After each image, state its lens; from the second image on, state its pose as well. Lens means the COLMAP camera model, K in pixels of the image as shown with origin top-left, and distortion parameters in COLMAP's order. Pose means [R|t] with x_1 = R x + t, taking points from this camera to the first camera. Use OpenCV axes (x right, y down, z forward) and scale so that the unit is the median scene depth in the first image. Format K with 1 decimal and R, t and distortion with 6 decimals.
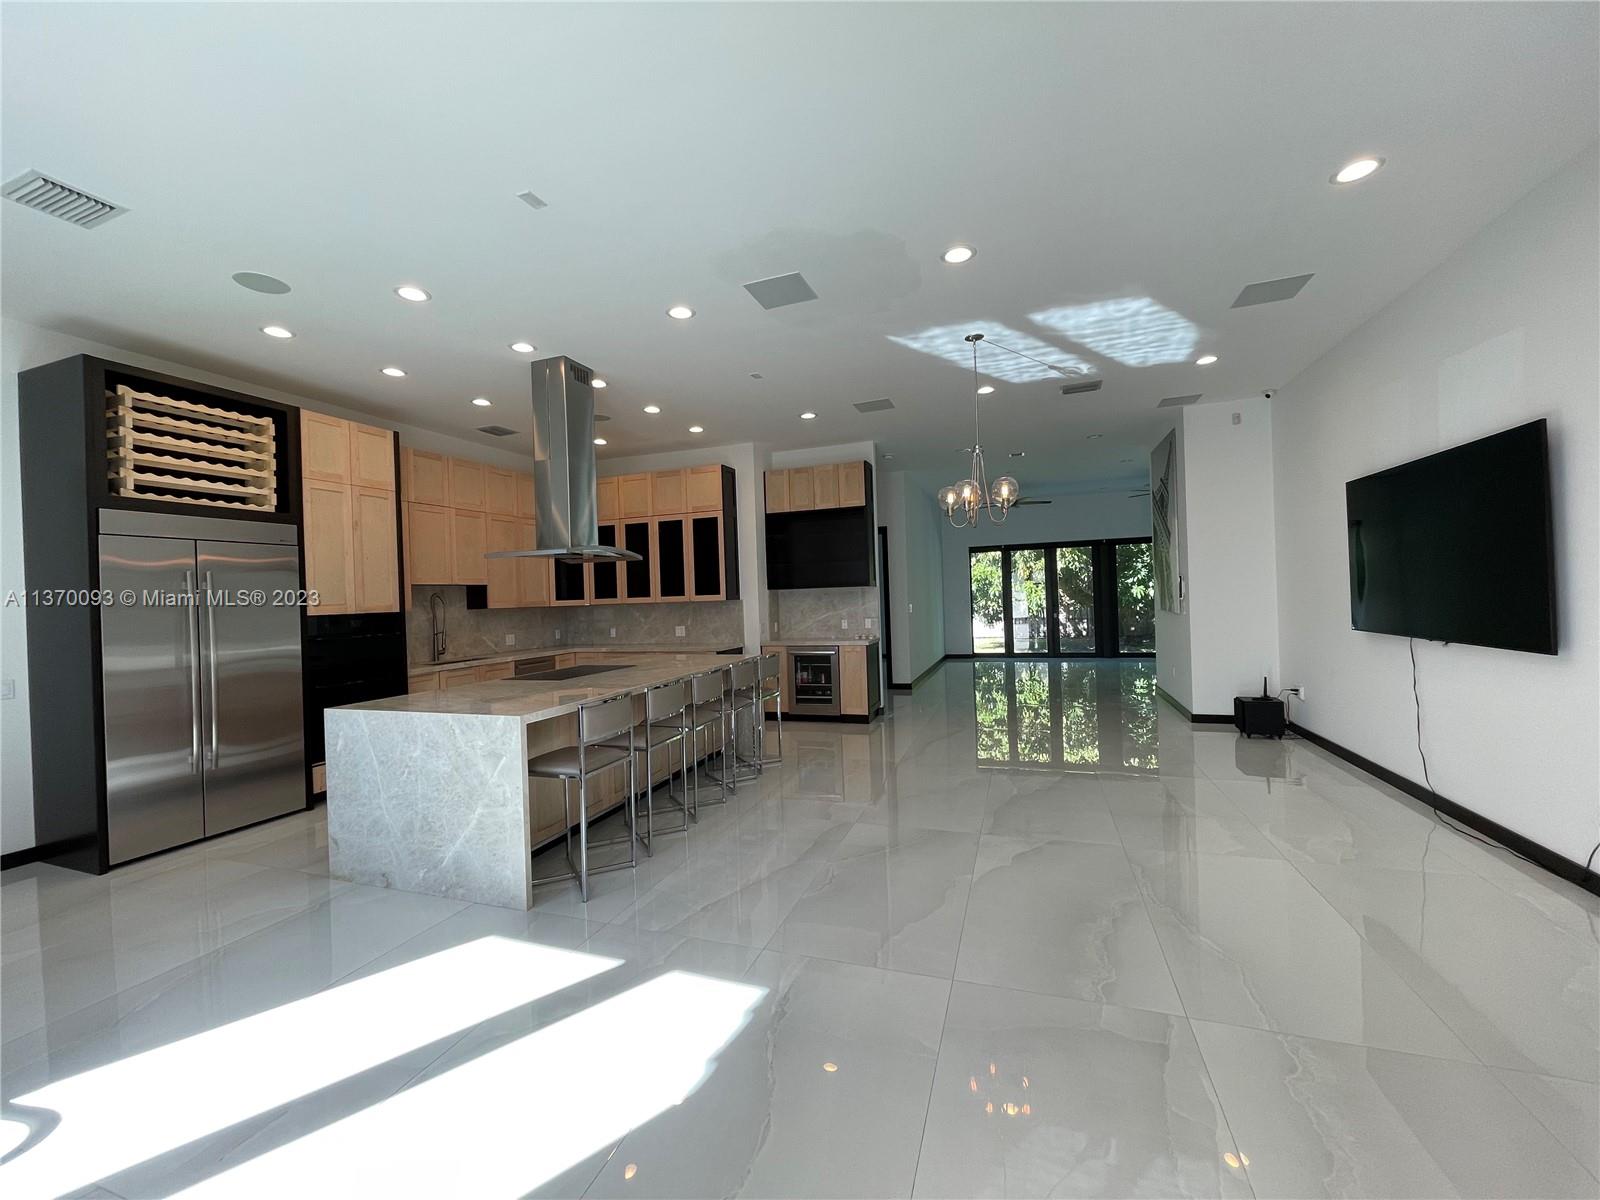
lens RADIAL K [[645.9, 0, 792.3], [0, 645.9, 598.4], [0, 0, 1]] dist [-0.000325, -0.001079]
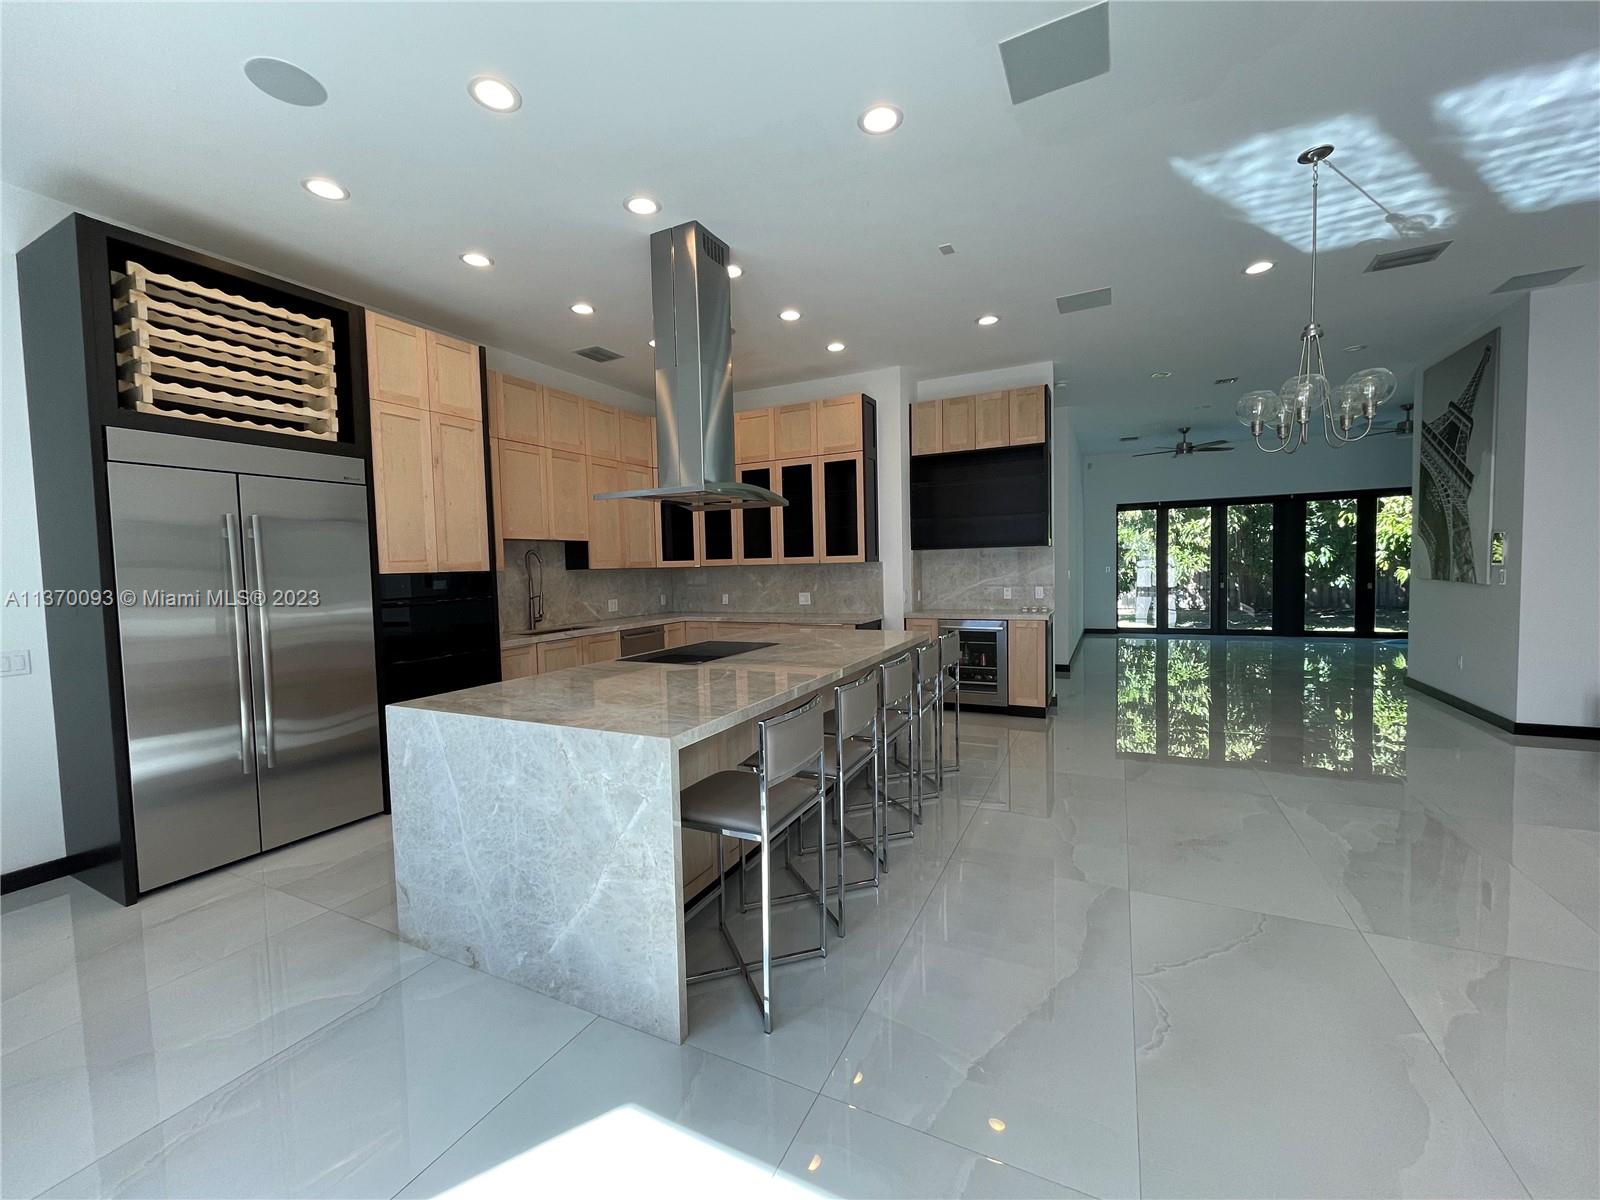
lens RADIAL K [[645.9, 0, 792.9], [0, 645.9, 599.1], [0, 0, 1]] dist [-0.000325, -0.001079]
pose [[0.993230, 0.014372, -0.115275, -0.146436], [-0.008269, 0.998547, 0.053251, 0.010871], [0.115872, -0.051937, 0.991905, 0.255982]]
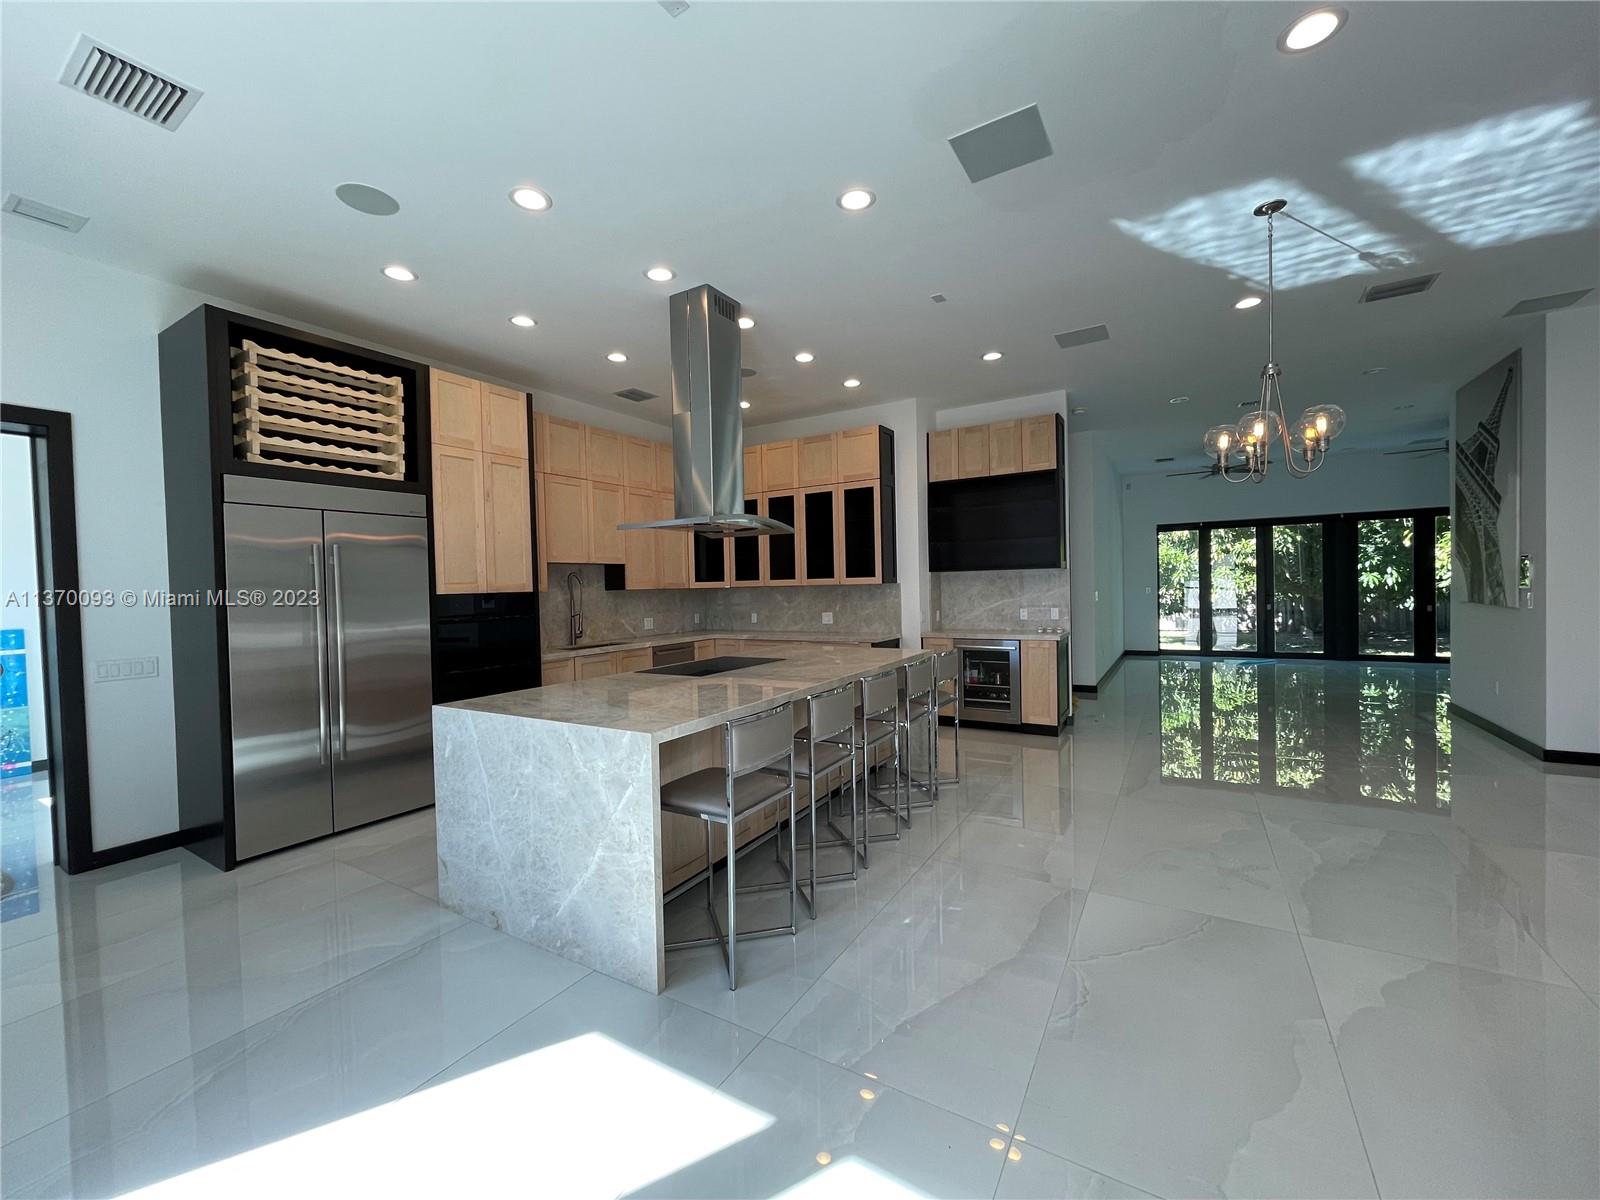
lens RADIAL K [[645.9, 0, 792.1], [0, 645.9, 598.2], [0, 0, 1]] dist [-0.000325, -0.001079]
pose [[0.980094, 0.013908, -0.198046, -0.073915], [-0.009567, 0.999693, 0.022861, 0.006077], [0.198303, -0.020511, 0.979926, 0.193995]]
